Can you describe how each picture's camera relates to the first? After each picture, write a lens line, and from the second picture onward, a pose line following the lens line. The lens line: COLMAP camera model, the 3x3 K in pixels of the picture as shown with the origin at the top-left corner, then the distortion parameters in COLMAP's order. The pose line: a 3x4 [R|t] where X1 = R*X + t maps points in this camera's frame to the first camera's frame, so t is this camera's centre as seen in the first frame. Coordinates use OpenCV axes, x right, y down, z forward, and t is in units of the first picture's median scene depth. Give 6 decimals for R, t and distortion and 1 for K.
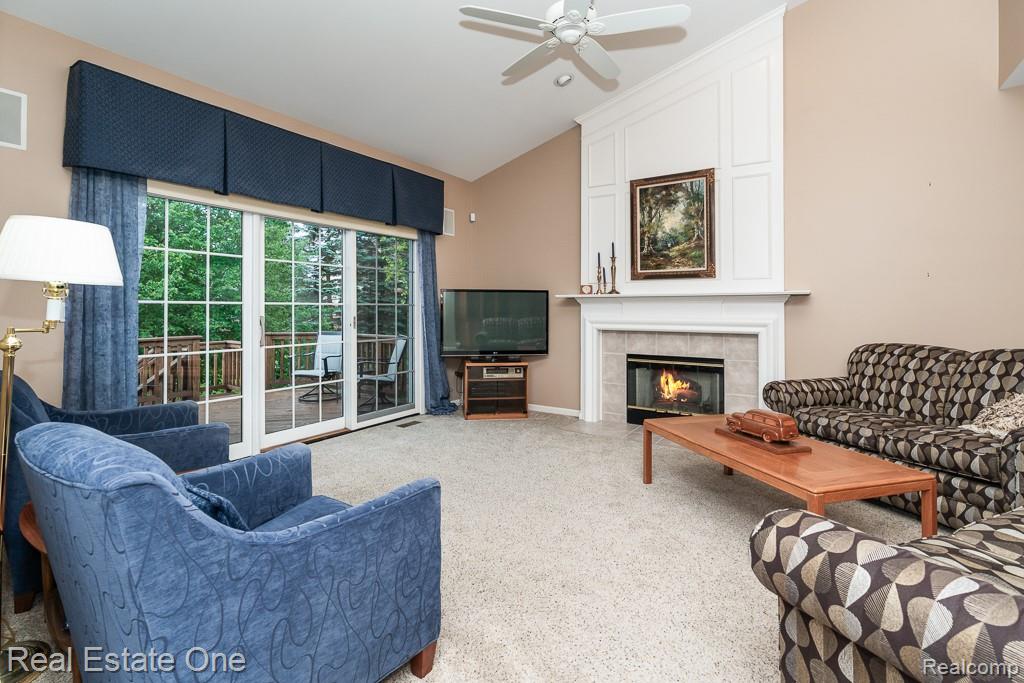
lens RADIAL K [[466.5, 0, 512.3], [0, 466.5, 302.1], [0, 0, 1]] dist [-0.007163, 0.001722]
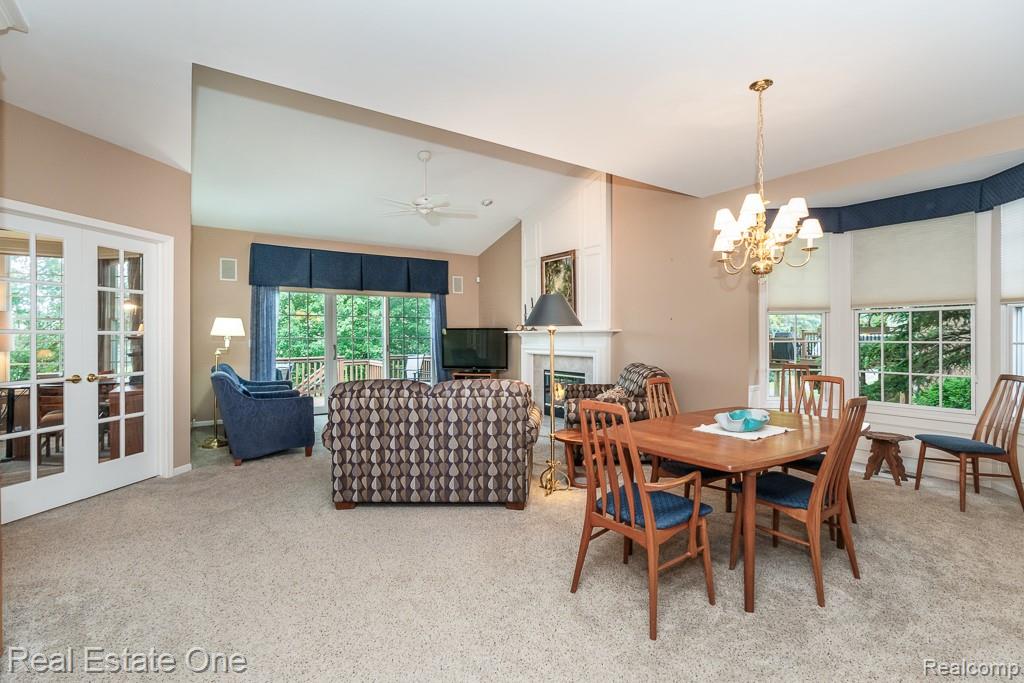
lens RADIAL K [[466.5, 0, 515.6], [0, 466.5, 338.7], [0, 0, 1]] dist [-0.007163, 0.001722]
pose [[0.930076, -0.001972, -0.367362, 0.766203], [0.008946, 0.999811, 0.017281, -0.019286], [0.367259, -0.019359, 0.929917, -0.483067]]
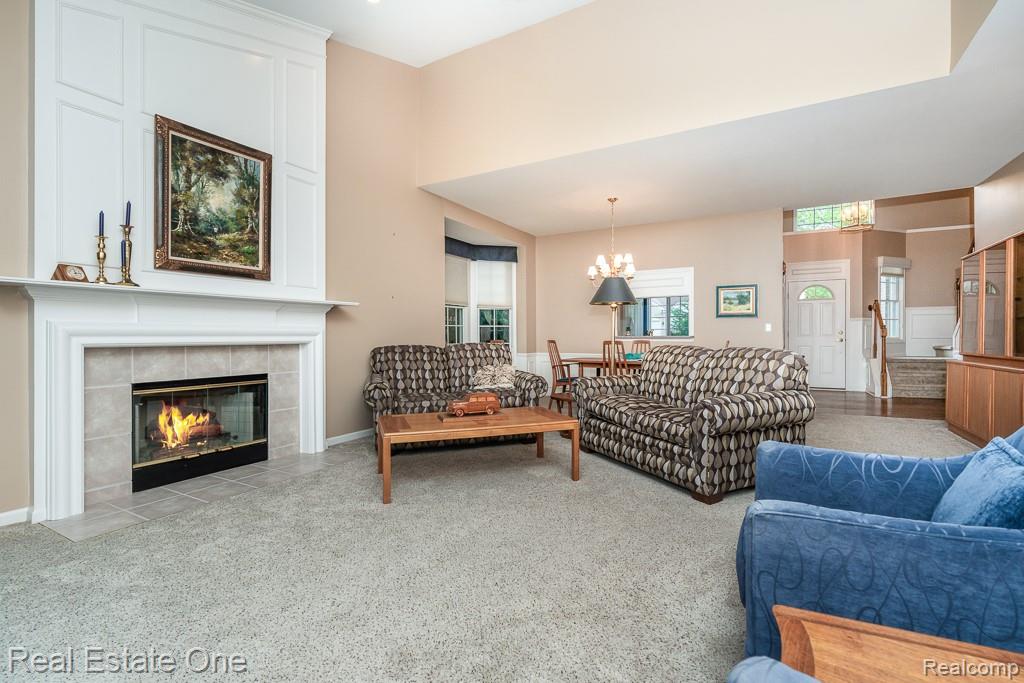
lens RADIAL K [[466.5, 0, 510.2], [0, 466.5, 334.8], [0, 0, 1]] dist [-0.007163, 0.001722]
pose [[-0.050914, -0.006297, 0.998683, -0.432152], [-0.016326, 0.999852, 0.005472, 0.034505], [-0.998570, -0.016026, -0.051009, 0.555931]]
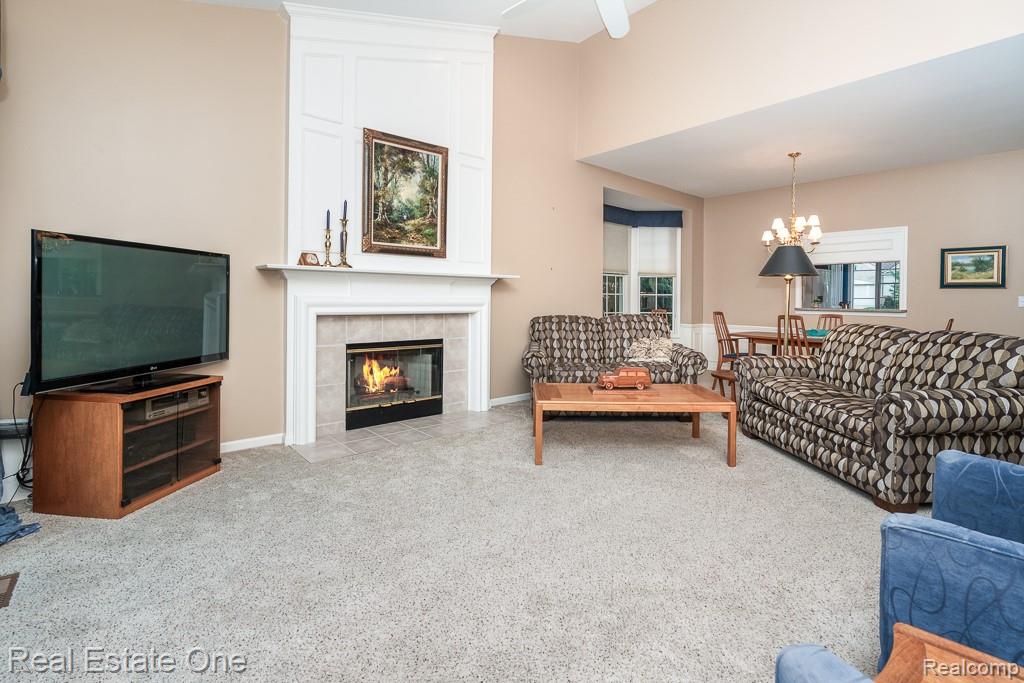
lens RADIAL K [[466.5, 0, 505.0], [0, 466.5, 302.7], [0, 0, 1]] dist [-0.007163, 0.001722]
pose [[0.297359, -0.007565, 0.954736, -0.458001], [-0.023432, 0.999610, 0.015219, 0.023379], [-0.954478, -0.026897, 0.297065, 0.540514]]
